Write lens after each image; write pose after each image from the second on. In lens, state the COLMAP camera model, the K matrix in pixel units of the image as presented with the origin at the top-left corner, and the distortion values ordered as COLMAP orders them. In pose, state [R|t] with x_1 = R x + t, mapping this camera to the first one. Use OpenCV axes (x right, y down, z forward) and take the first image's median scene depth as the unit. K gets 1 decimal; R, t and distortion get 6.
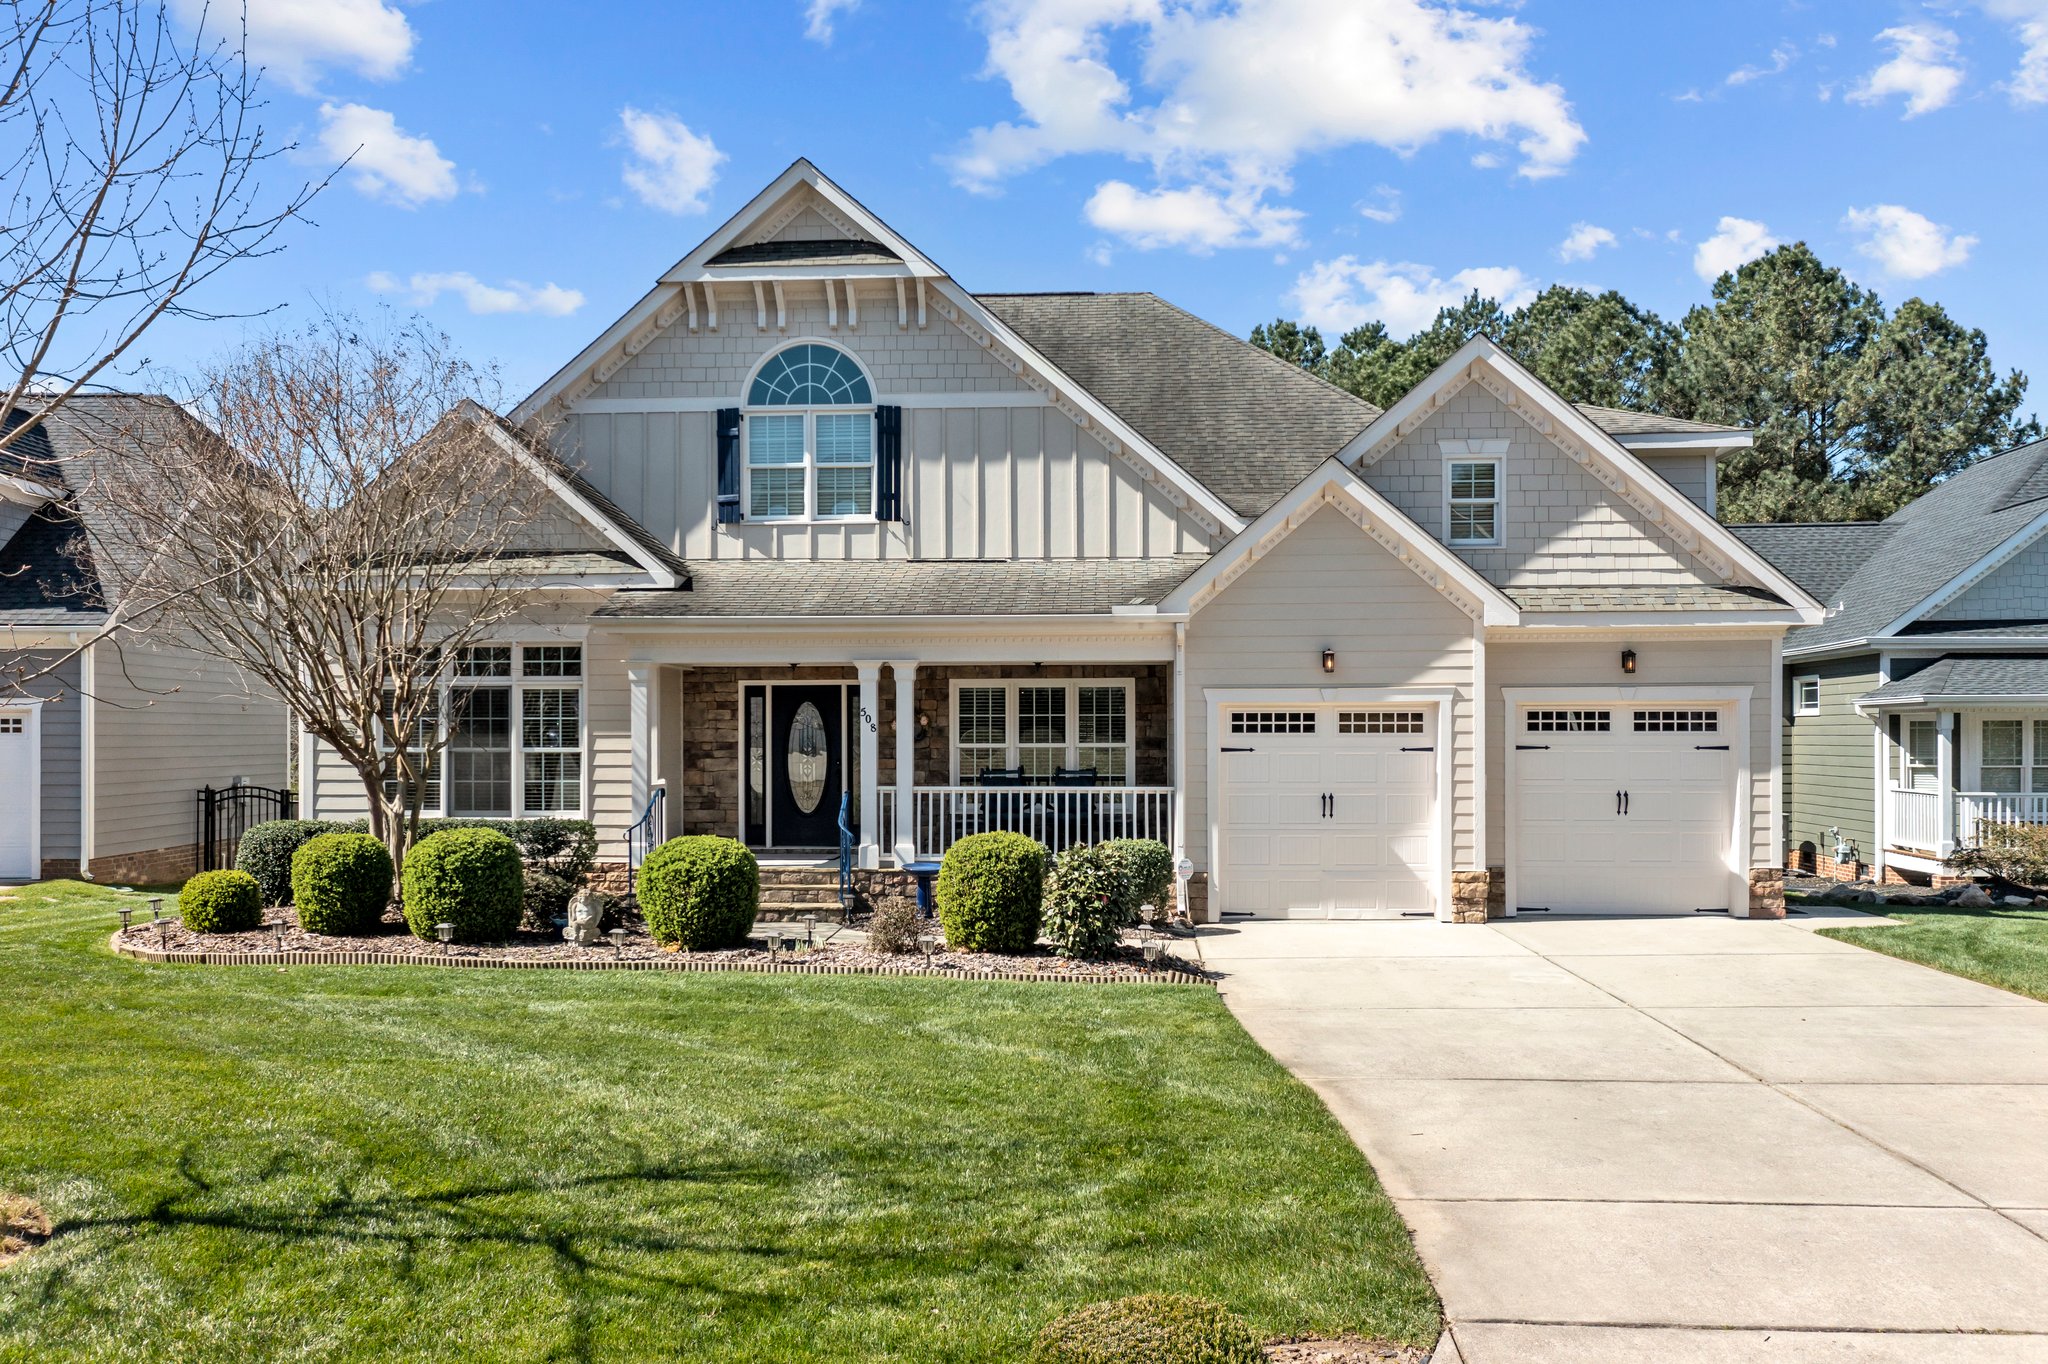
lens RADIAL K [[1678.9, 0, 1024.0], [0, 1678.9, 682.0], [0, 0, 1]] dist [0.053973, 0.000260]
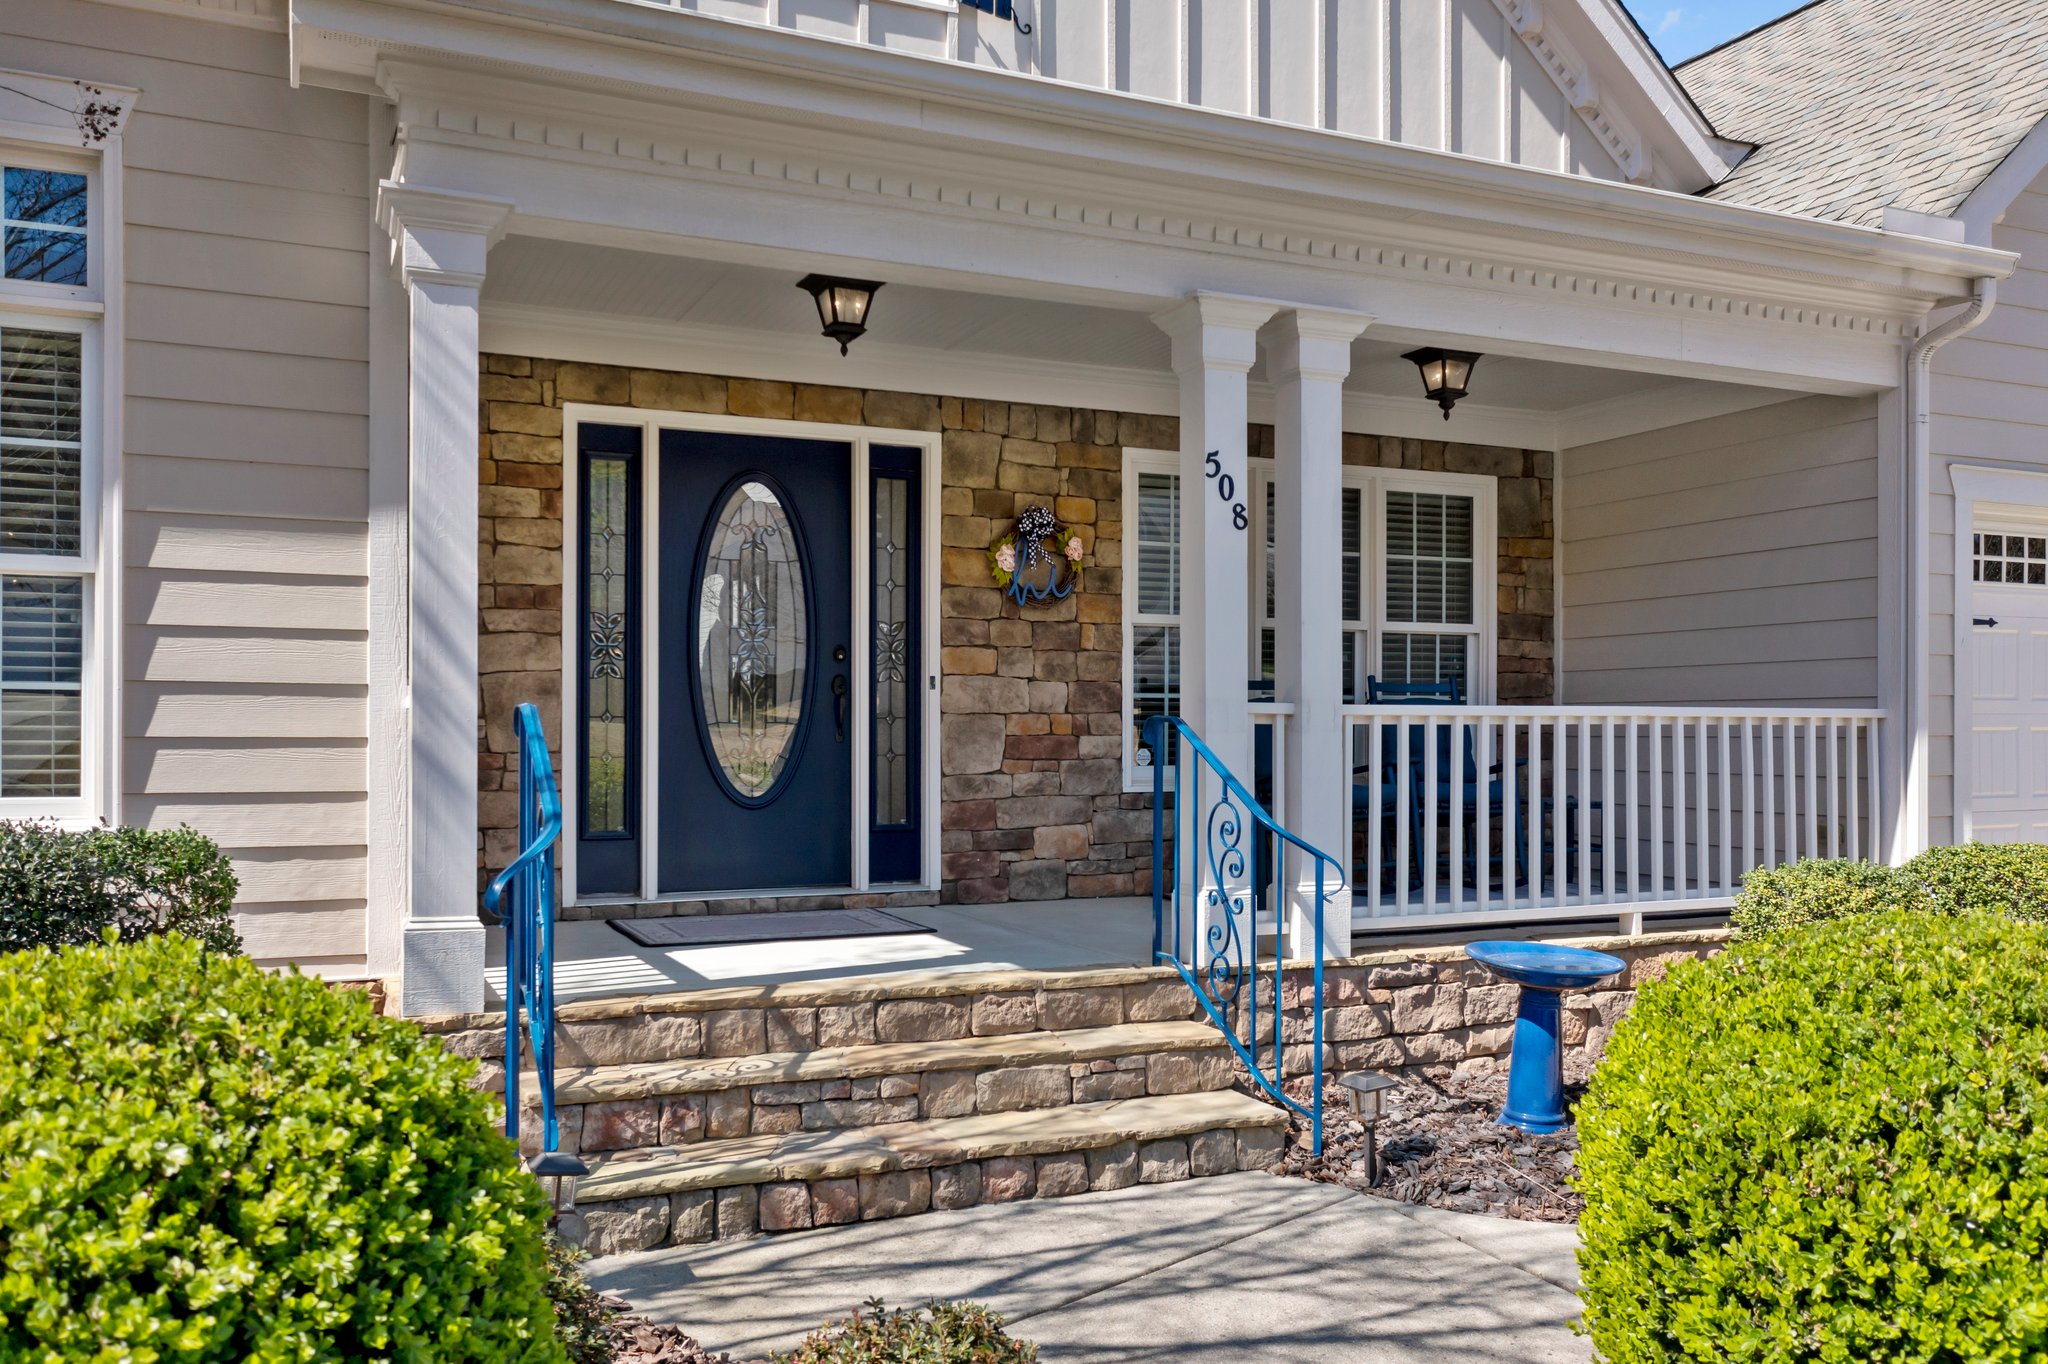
lens RADIAL K [[1641.2, 0, 1024.0], [0, 1641.2, 682.0], [0, 0, 1]] dist [-0.007326, 0.000860]
pose [[0.882072, 0.015492, 0.470860, -0.254855], [-0.016586, 0.999861, -0.001827, 0.056435], [-0.470823, -0.006198, 0.882206, 0.707211]]
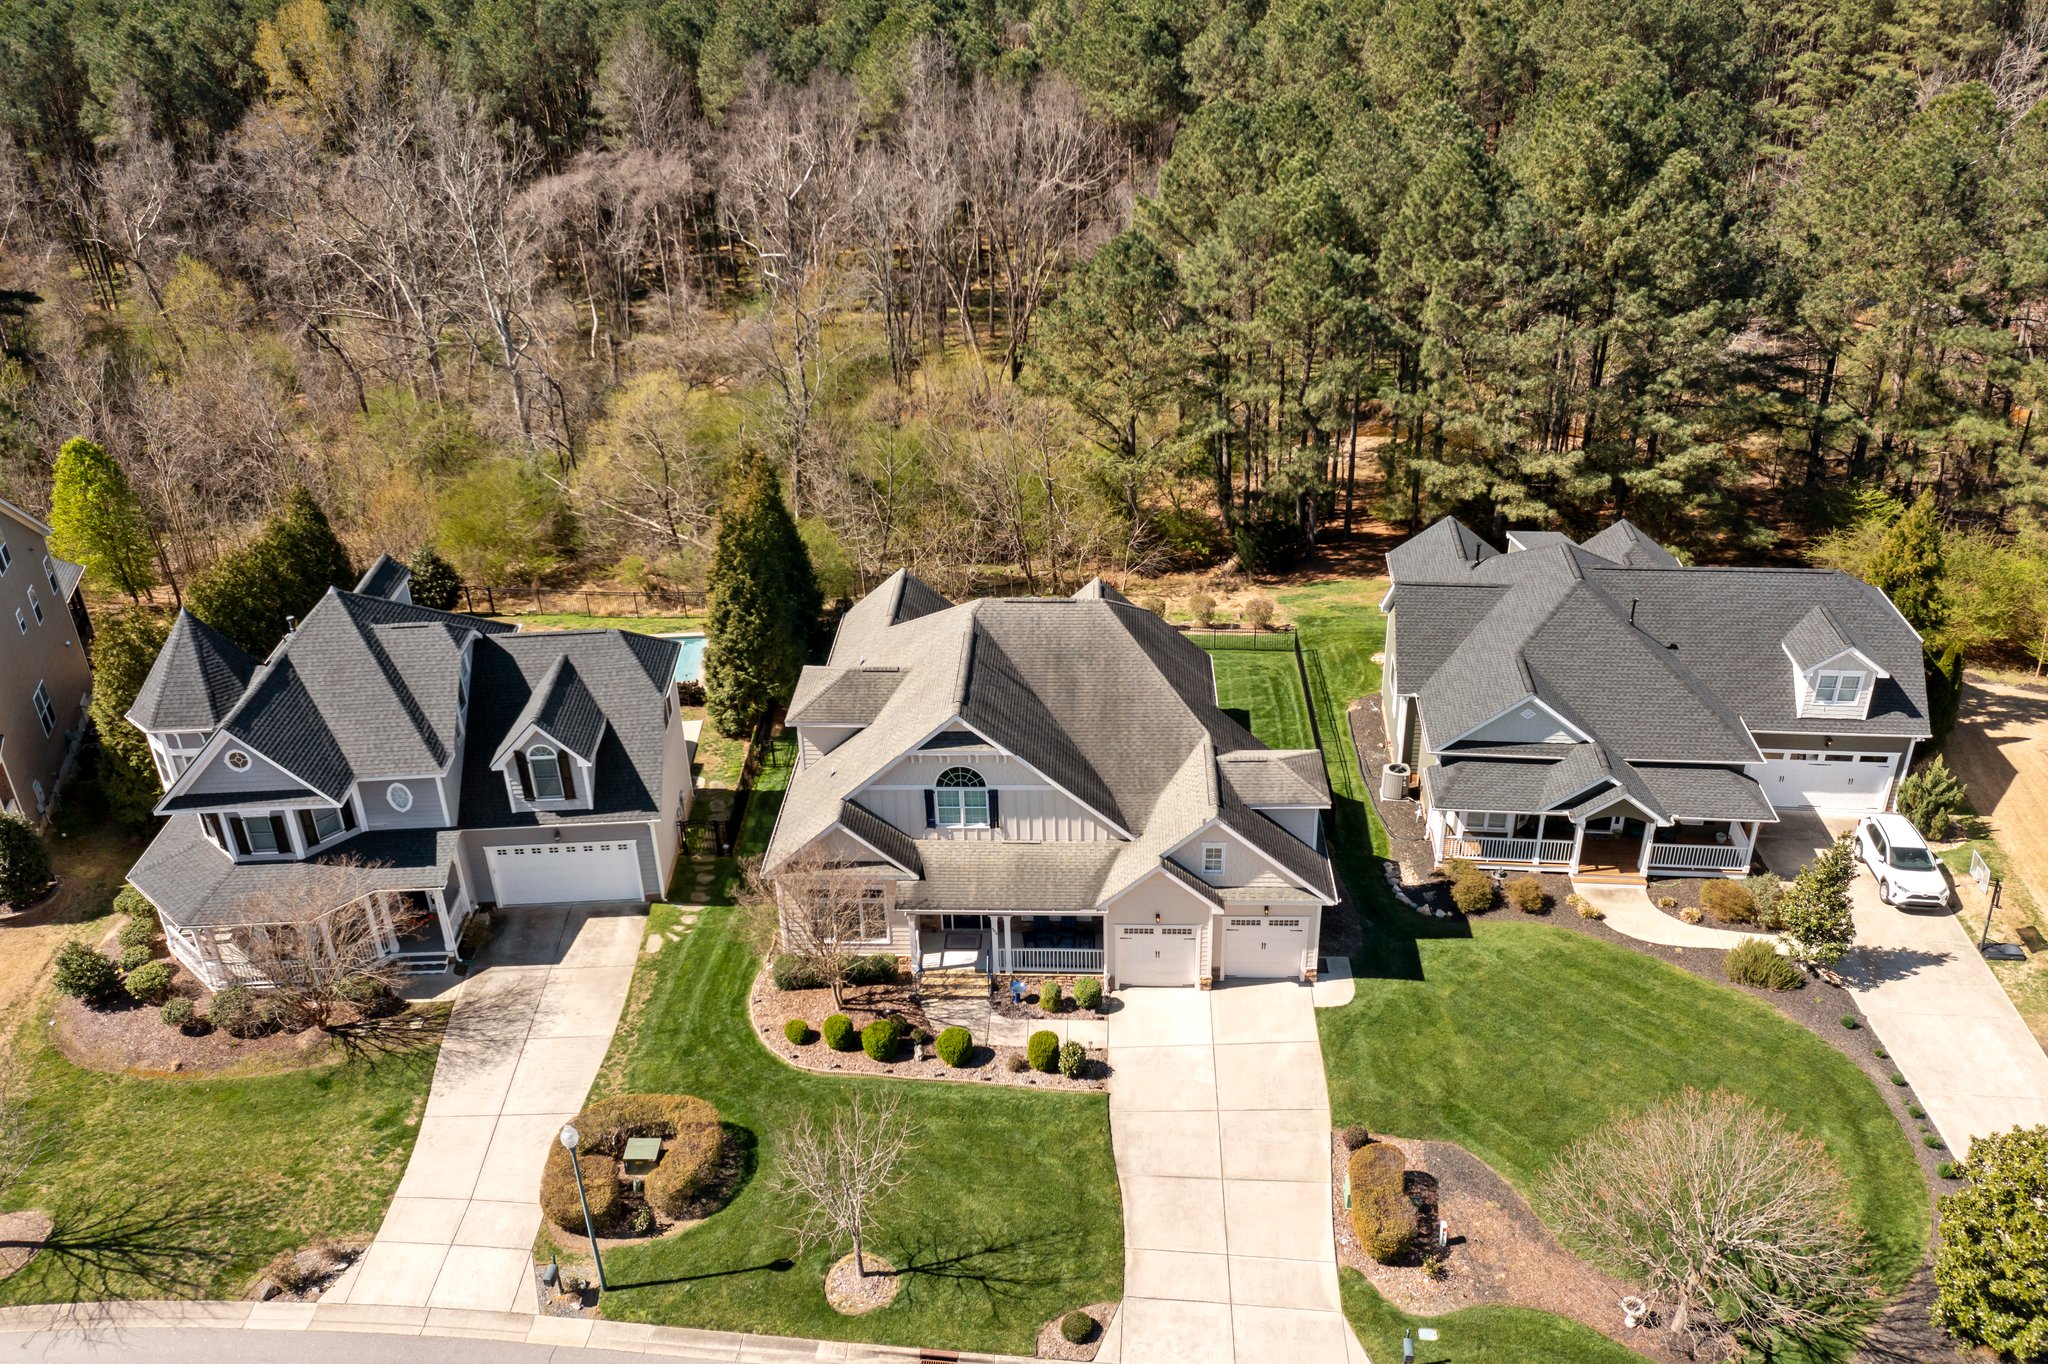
lens RADIAL K [[1641.2, 0, 1024.0], [0, 1641.2, 682.0], [0, 0, 1]] dist [-0.007326, 0.000860]
pose [[0.999760, -0.020190, -0.008445, -0.011056], [0.021673, 0.859739, 0.510274, -1.636570], [-0.003042, -0.510334, 0.859971, -1.076715]]
